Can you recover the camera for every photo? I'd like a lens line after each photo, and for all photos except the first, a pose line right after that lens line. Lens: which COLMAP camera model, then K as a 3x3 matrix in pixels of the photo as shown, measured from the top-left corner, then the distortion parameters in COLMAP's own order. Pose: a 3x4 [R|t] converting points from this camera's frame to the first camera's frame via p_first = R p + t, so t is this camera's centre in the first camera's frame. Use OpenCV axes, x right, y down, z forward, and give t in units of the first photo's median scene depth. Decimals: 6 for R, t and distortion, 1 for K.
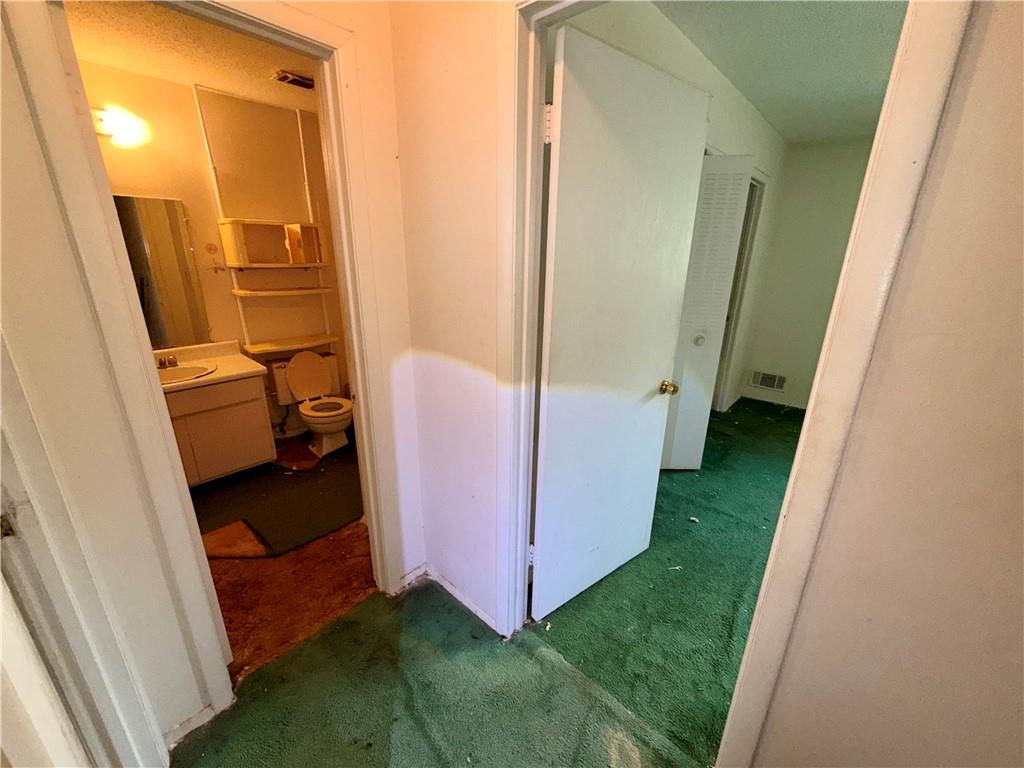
lens RADIAL K [[406.9, 0, 511.7], [0, 406.9, 386.8], [0, 0, 1]] dist [0.000298, -0.000635]
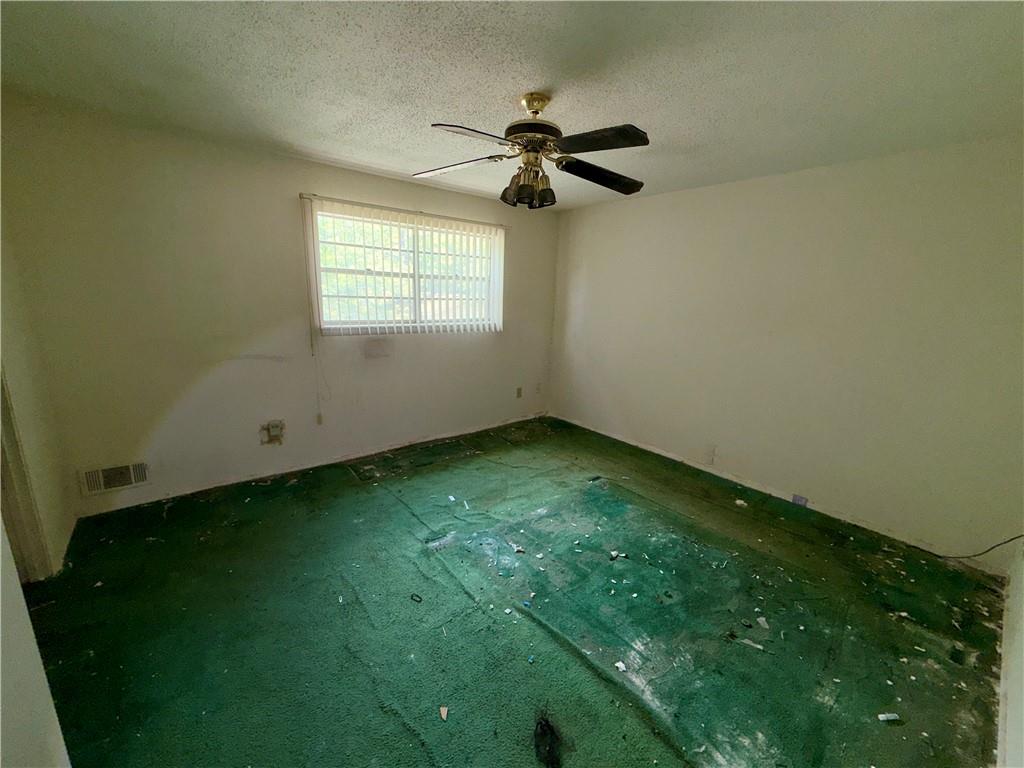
lens RADIAL K [[406.9, 0, 513.4], [0, 406.9, 387.6], [0, 0, 1]] dist [0.000298, -0.000635]
pose [[0.148740, -0.227896, 0.962258, 0.149060], [0.292367, 0.939715, 0.177365, -0.079798], [-0.944668, 0.254951, 0.206402, 0.258279]]
